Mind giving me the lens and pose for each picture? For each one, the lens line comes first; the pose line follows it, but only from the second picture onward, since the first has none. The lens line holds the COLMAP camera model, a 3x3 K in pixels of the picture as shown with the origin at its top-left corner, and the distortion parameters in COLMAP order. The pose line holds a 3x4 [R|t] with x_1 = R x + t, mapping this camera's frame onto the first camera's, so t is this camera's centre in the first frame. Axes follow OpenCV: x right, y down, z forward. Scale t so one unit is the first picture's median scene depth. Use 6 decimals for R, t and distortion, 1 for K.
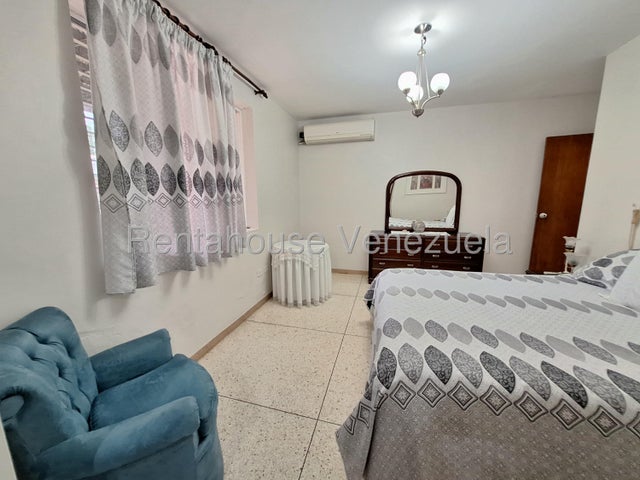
lens RADIAL K [[249.1, 0, 319.7], [0, 249.1, 240.8], [0, 0, 1]] dist [-0.002919, 0.000497]
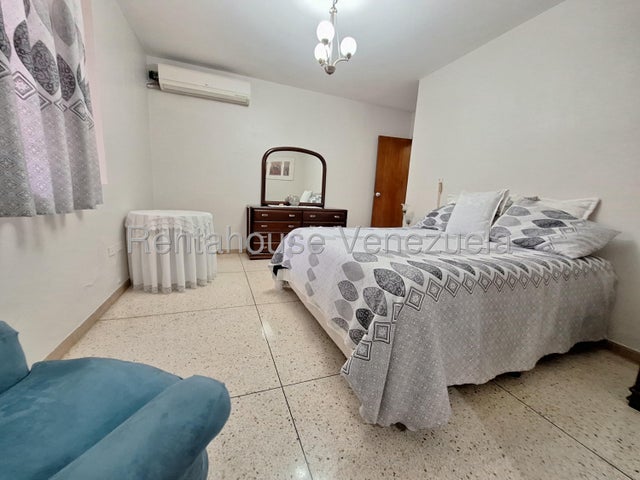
lens RADIAL K [[249.1, 0, 317.1], [0, 249.1, 239.3], [0, 0, 1]] dist [-0.002919, 0.000497]
pose [[0.805646, -0.049349, 0.590338, -0.229886], [0.042050, 0.998774, 0.026106, 0.124902], [-0.590903, 0.003792, 0.806734, 0.153332]]
